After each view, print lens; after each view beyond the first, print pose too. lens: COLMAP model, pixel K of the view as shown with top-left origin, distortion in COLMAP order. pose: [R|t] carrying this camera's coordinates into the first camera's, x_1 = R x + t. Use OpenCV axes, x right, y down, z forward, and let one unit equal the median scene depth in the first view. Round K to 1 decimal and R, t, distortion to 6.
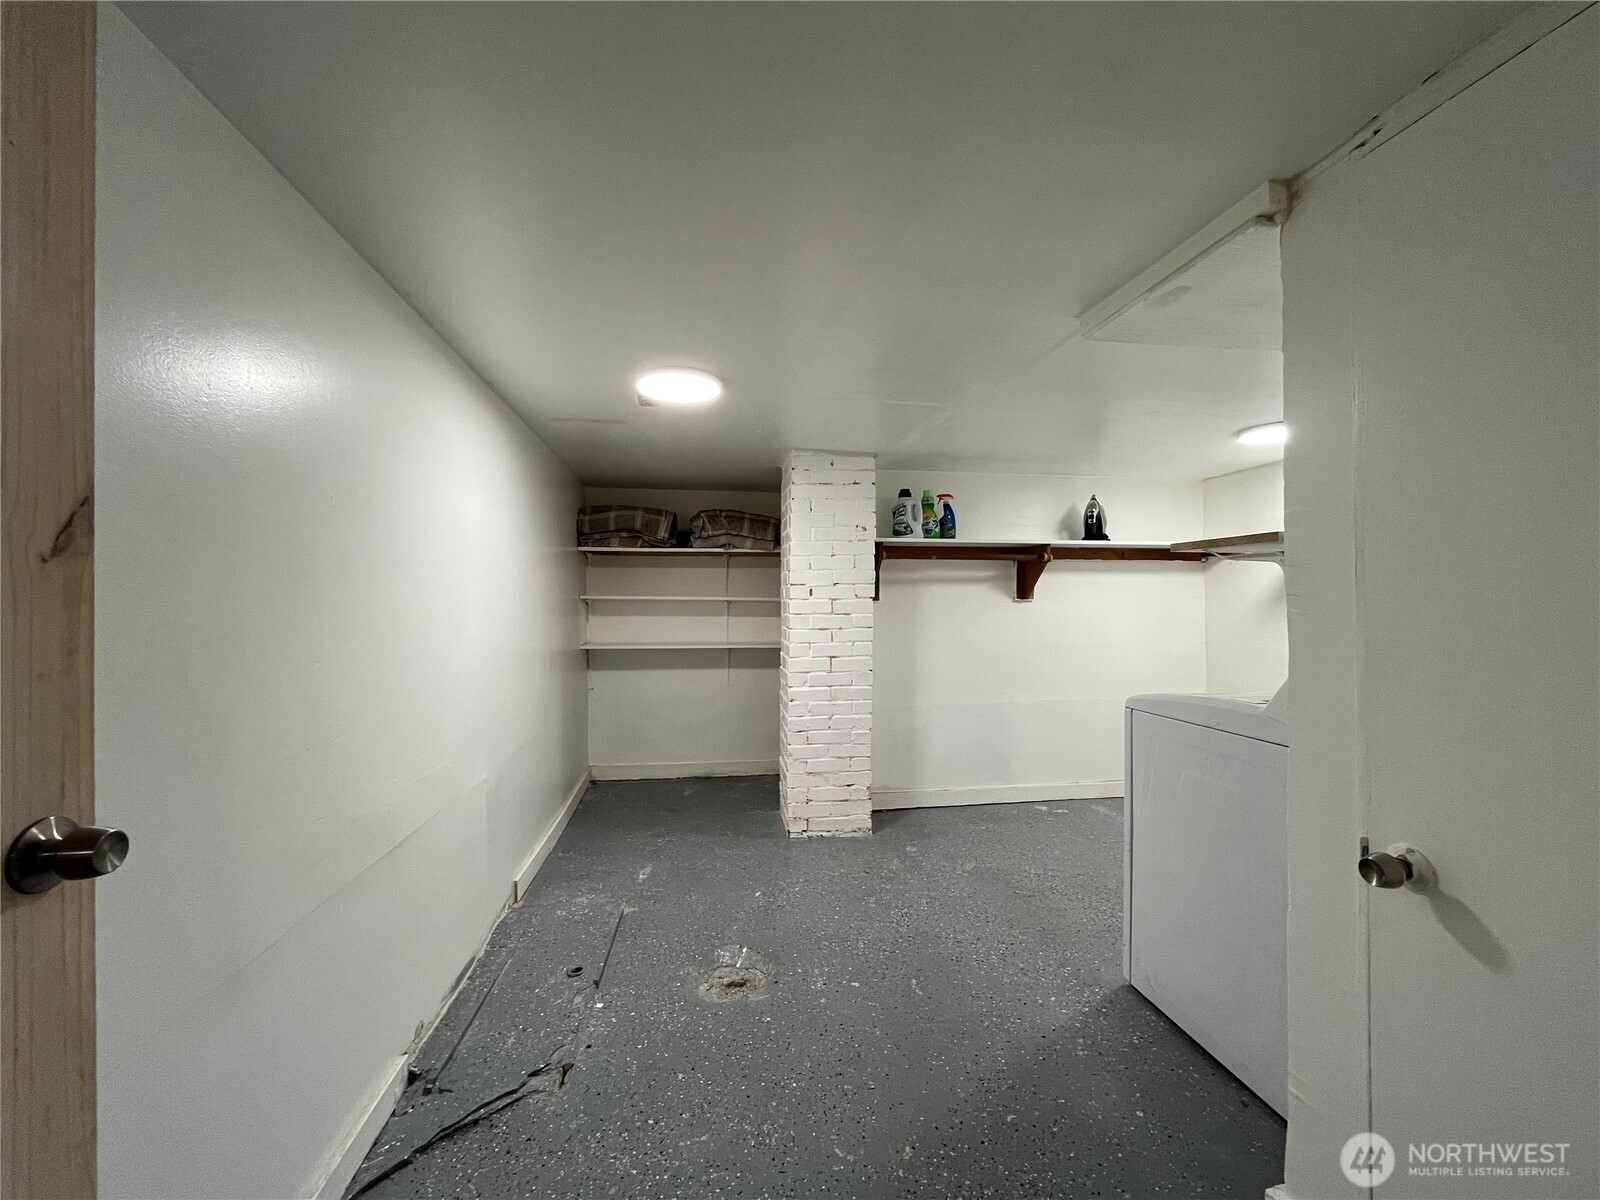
lens RADIAL K [[646.2, 0, 787.5], [0, 646.2, 598.1], [0, 0, 1]] dist [-0.004033, 0.000451]
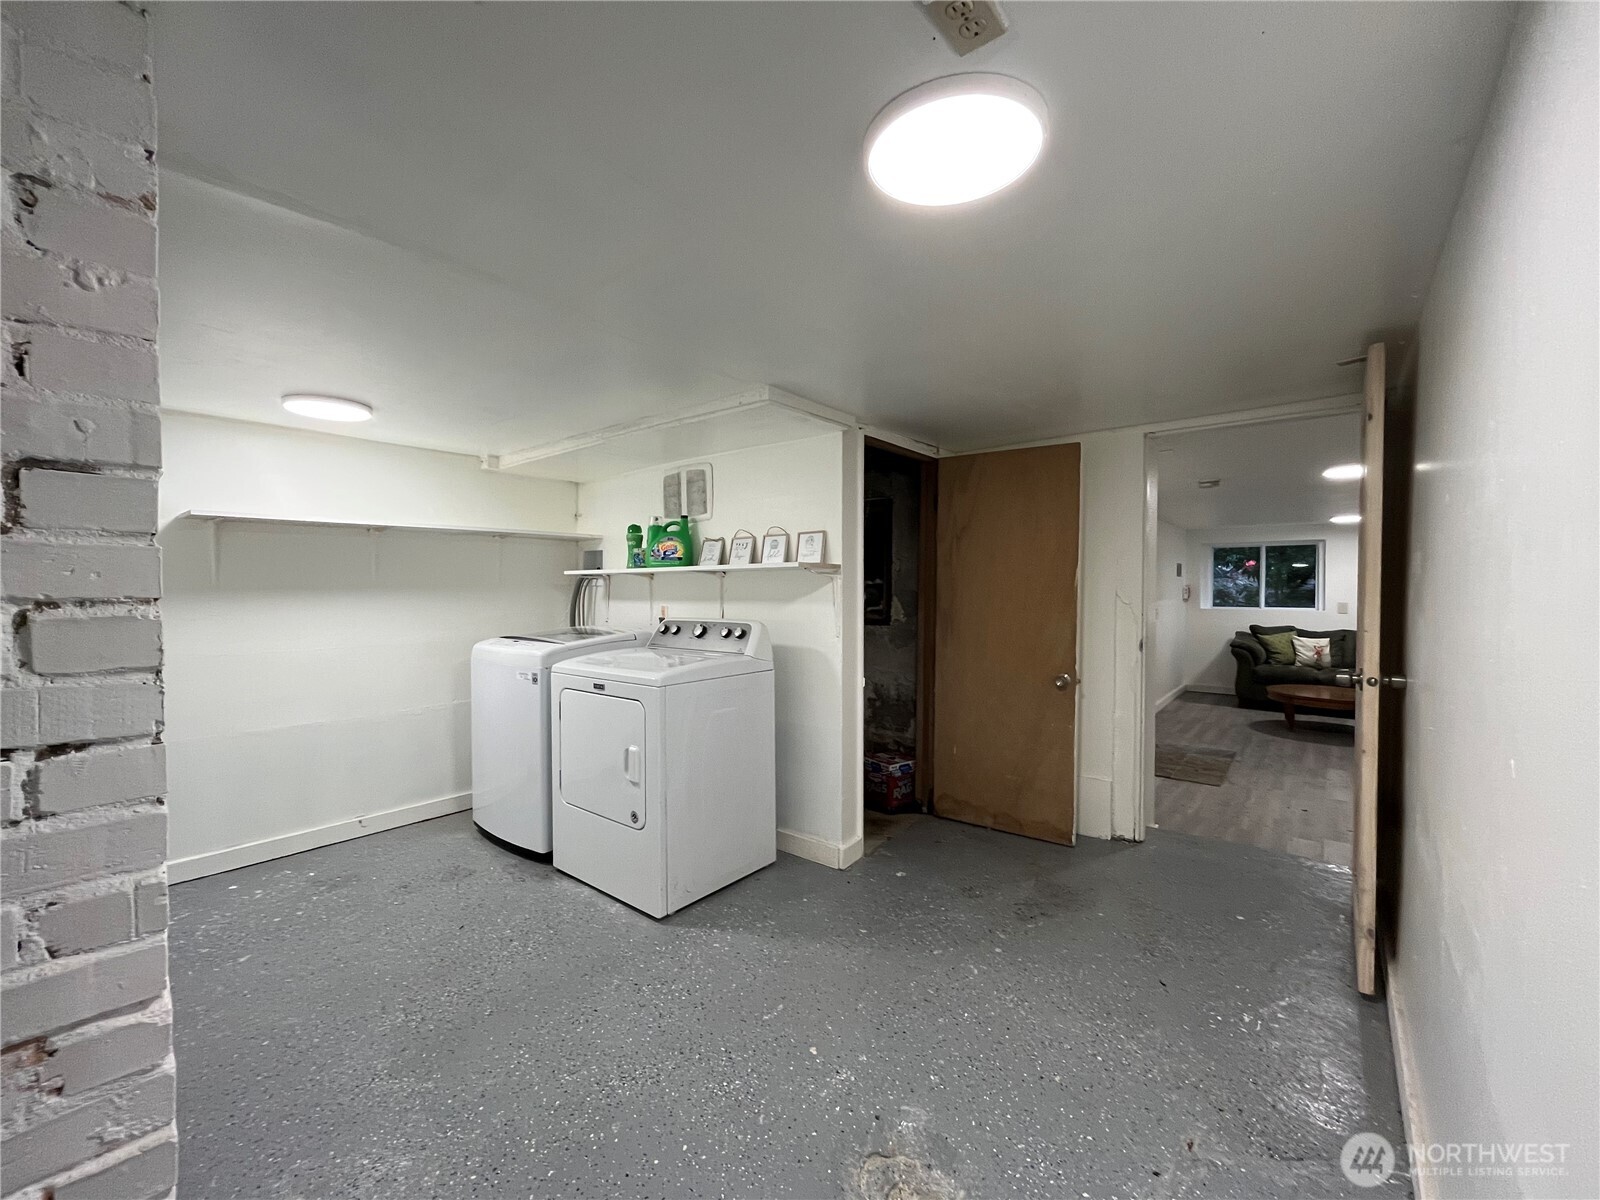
lens RADIAL K [[646.2, 0, 794.3], [0, 646.2, 603.9], [0, 0, 1]] dist [-0.004033, 0.000451]
pose [[-0.675121, -0.009433, 0.737647, -0.537752], [0.000382, 0.999914, 0.013136, -0.002446], [-0.737707, 0.009150, -0.675059, 1.707266]]
